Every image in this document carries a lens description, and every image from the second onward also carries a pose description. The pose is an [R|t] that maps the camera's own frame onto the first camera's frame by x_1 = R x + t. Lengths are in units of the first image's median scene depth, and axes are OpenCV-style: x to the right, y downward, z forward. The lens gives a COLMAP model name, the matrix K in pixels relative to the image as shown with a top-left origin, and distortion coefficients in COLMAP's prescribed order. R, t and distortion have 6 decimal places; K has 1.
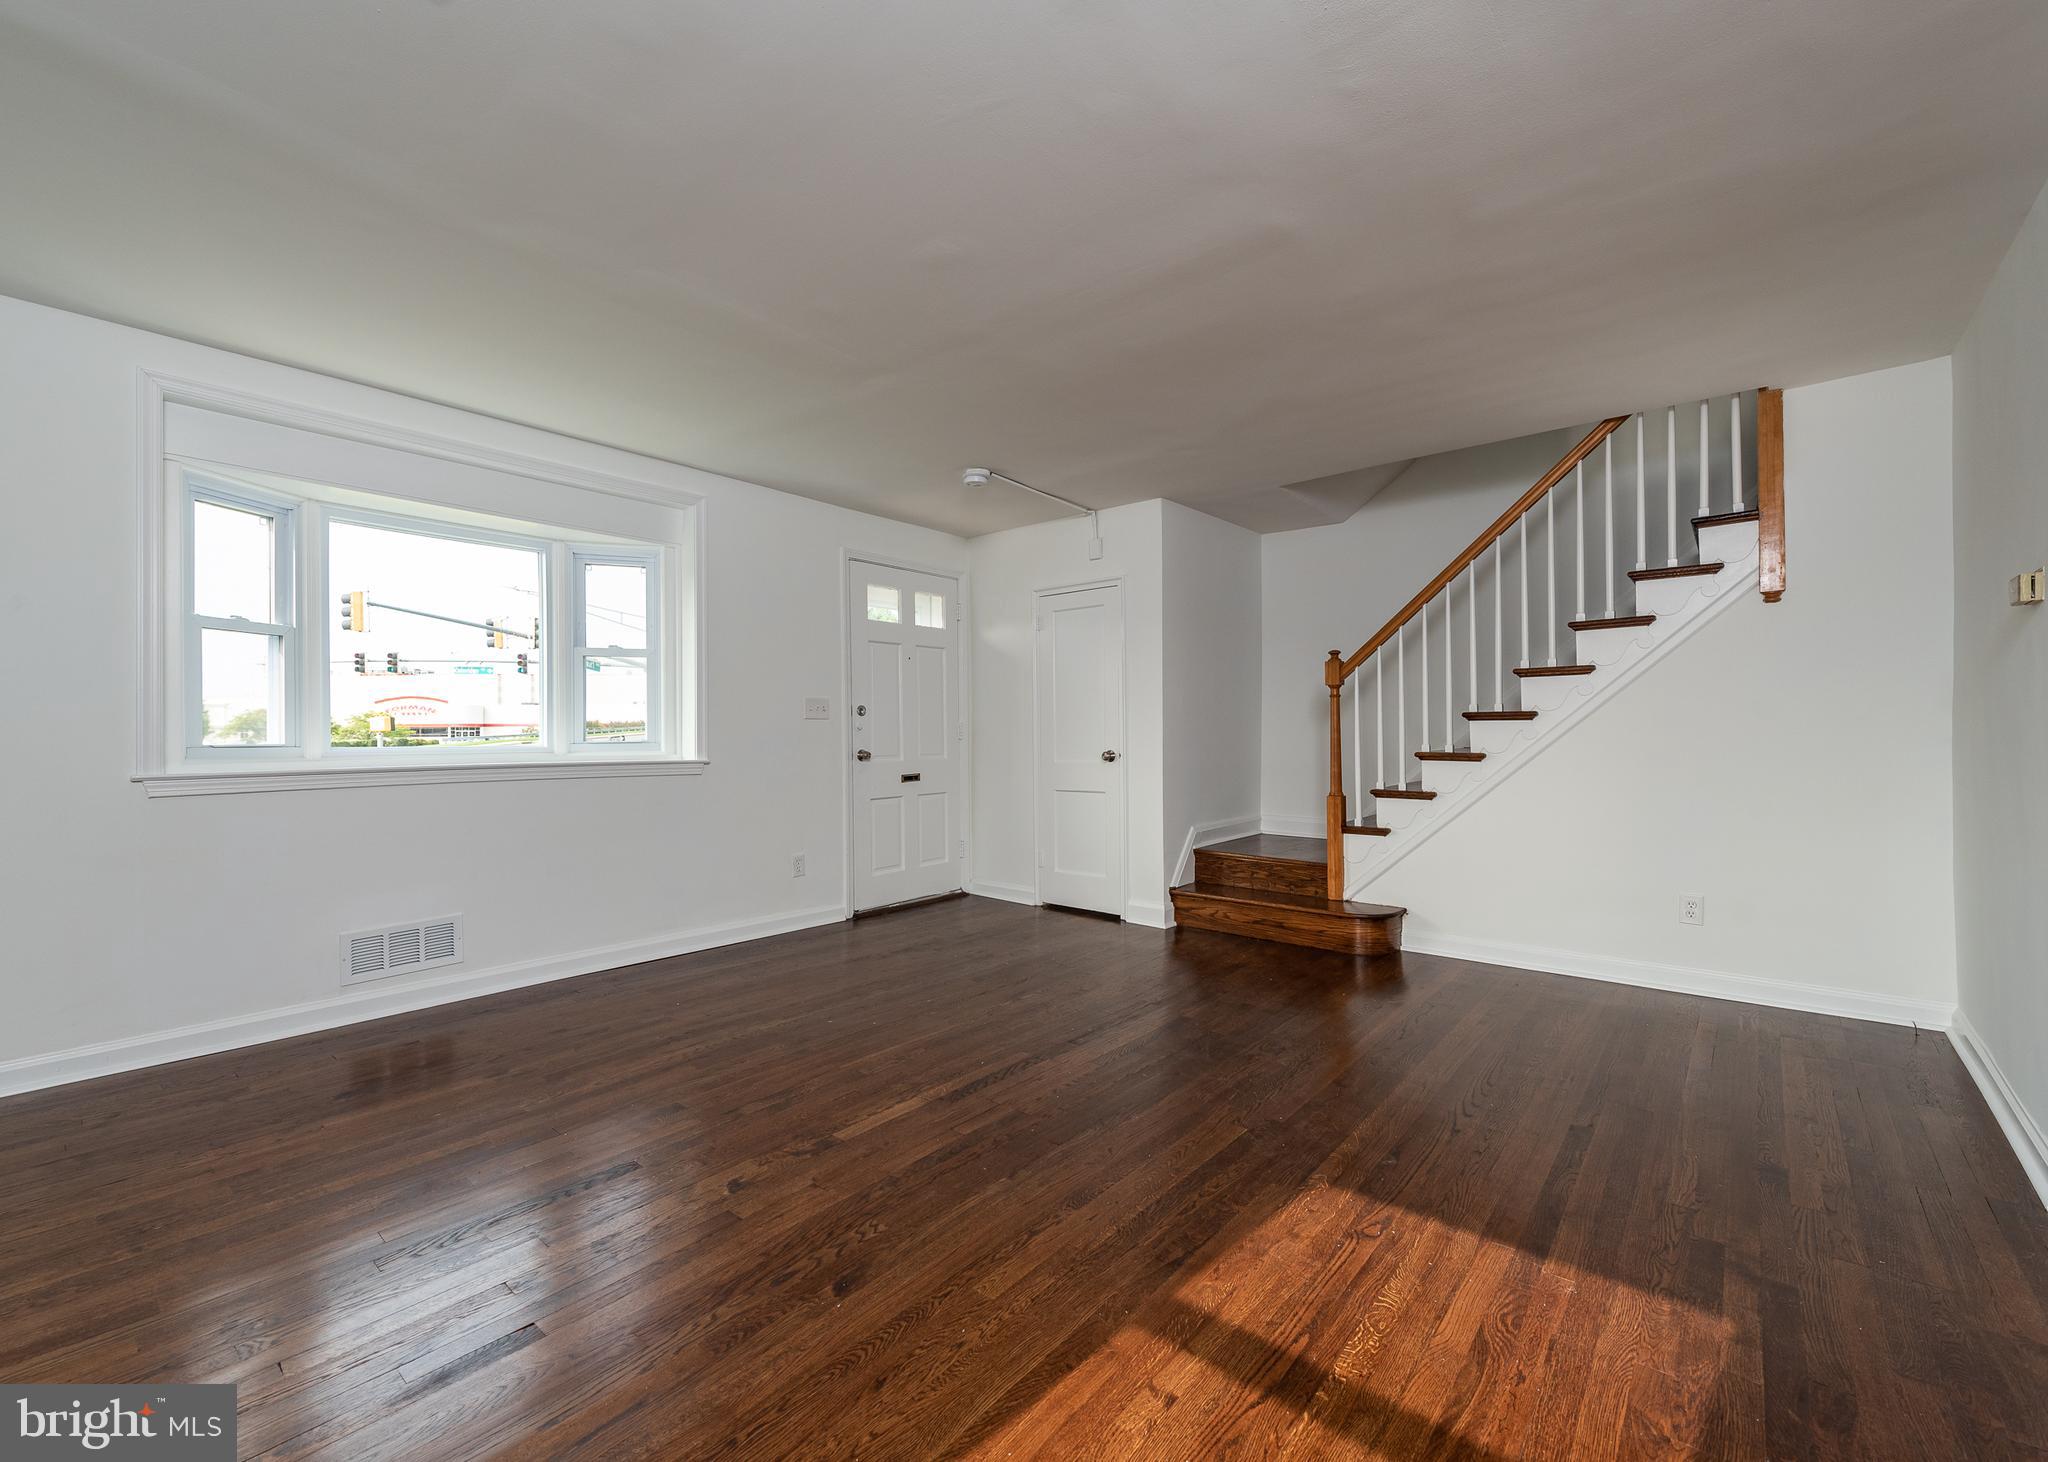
lens RADIAL K [[855.8, 0, 1025.0], [0, 855.8, 732.7], [0, 0, 1]] dist [0.007455, -0.000252]
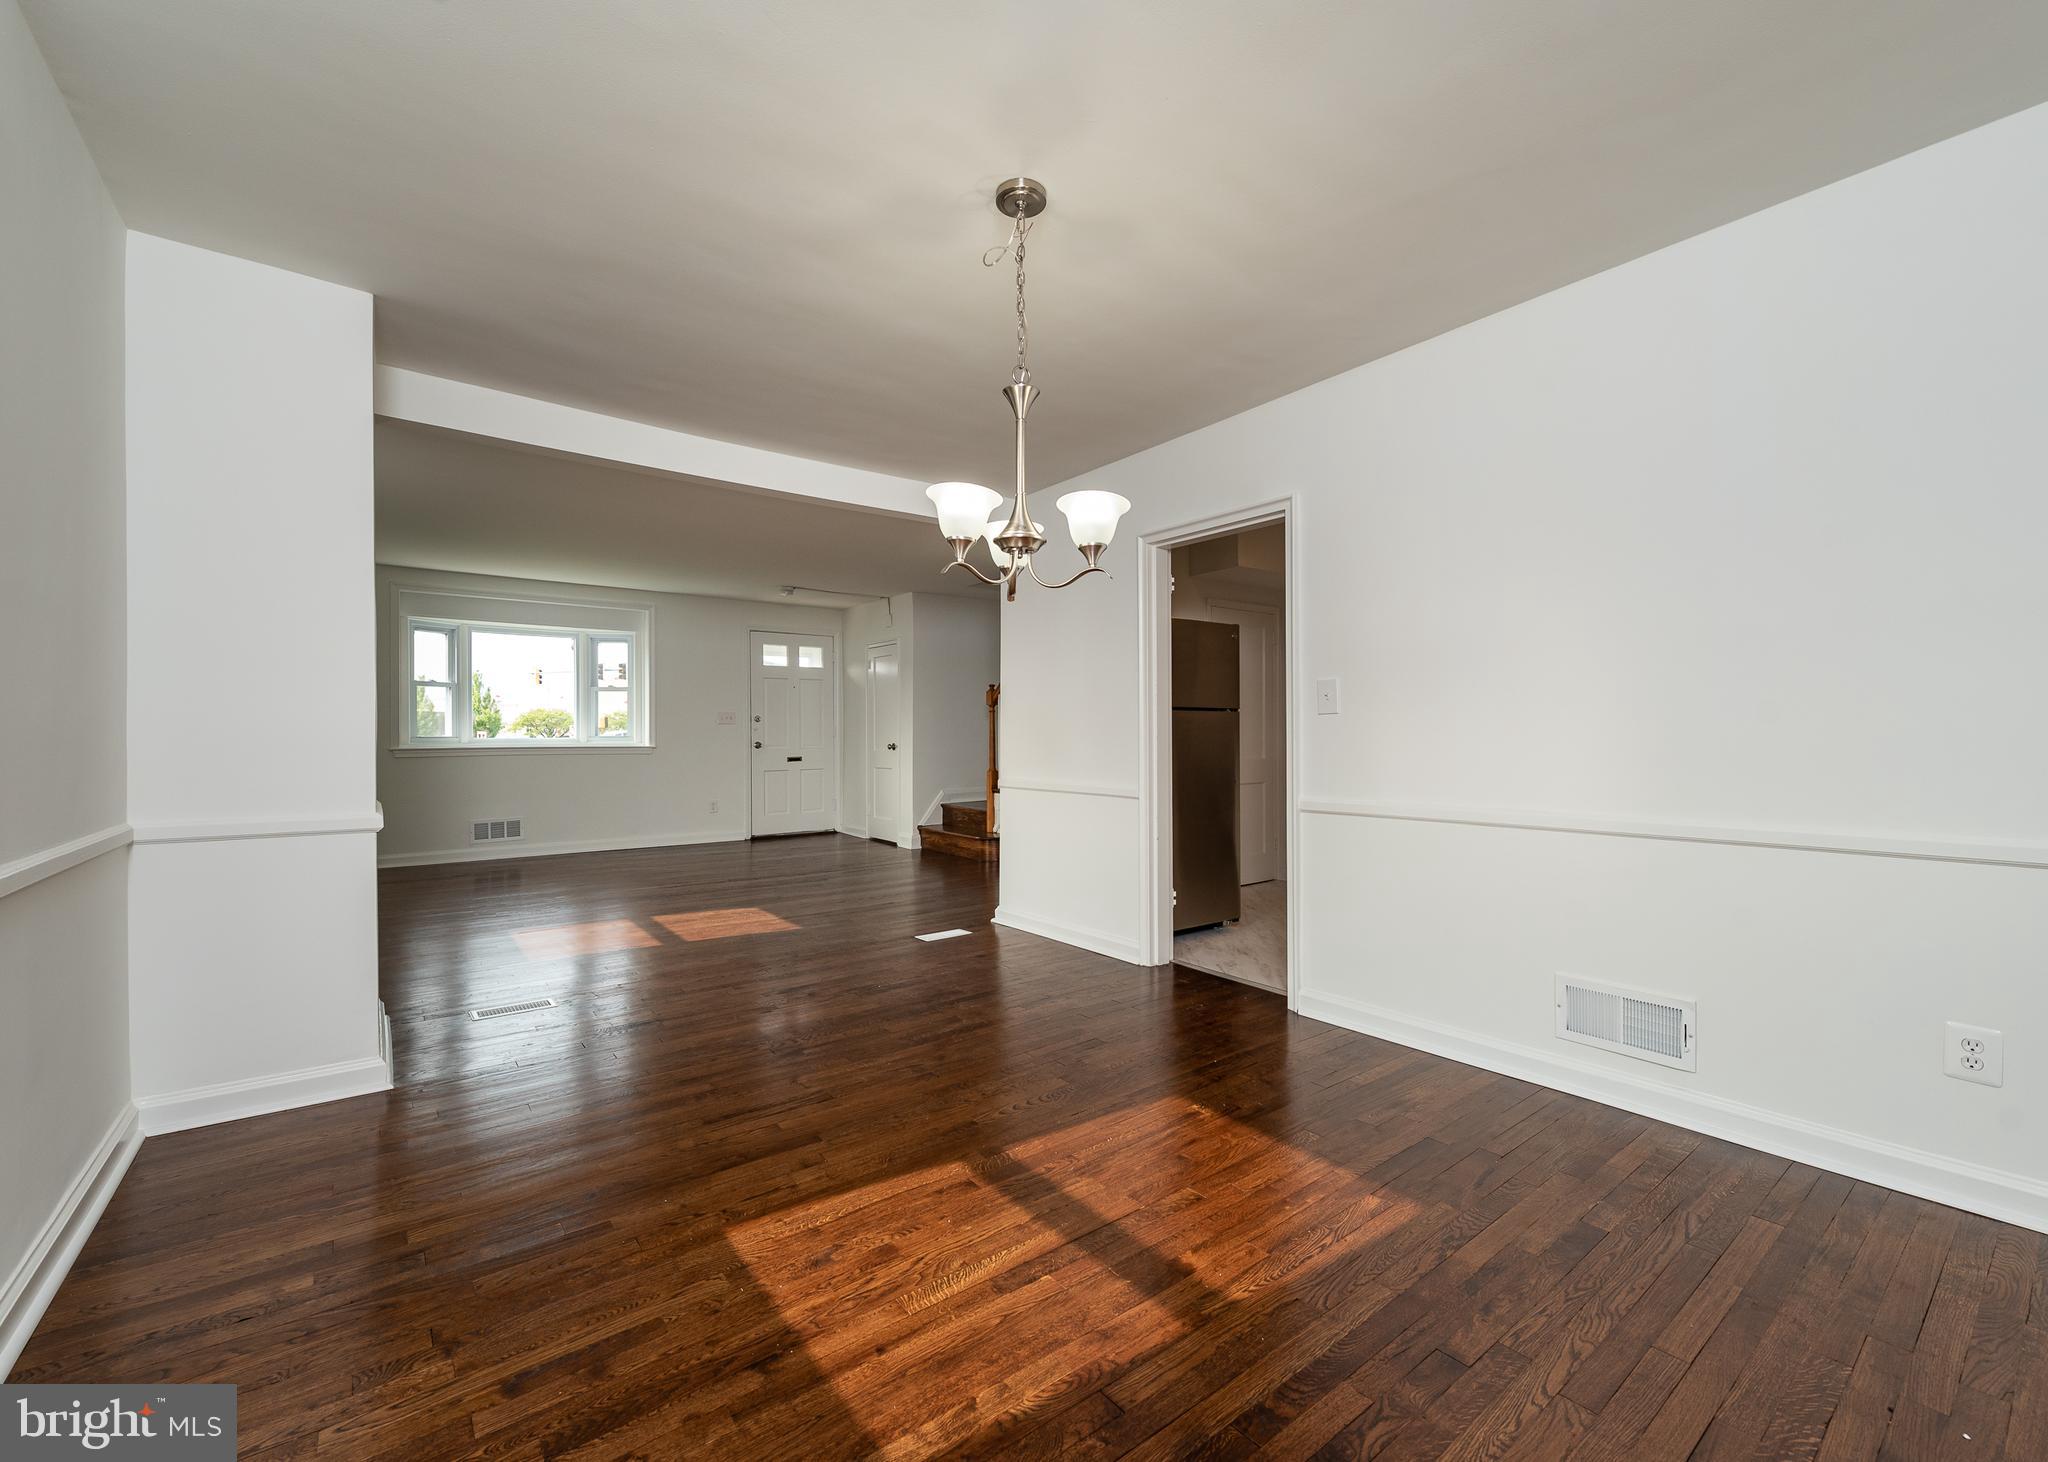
lens RADIAL K [[855.8, 0, 1026.8], [0, 855.8, 730.1], [0, 0, 1]] dist [0.007455, -0.000252]
pose [[0.976146, 0.003113, -0.217092, 0.725273], [-0.002840, 0.999995, 0.001571, -0.007666], [0.217096, -0.000917, 0.976150, -0.569342]]
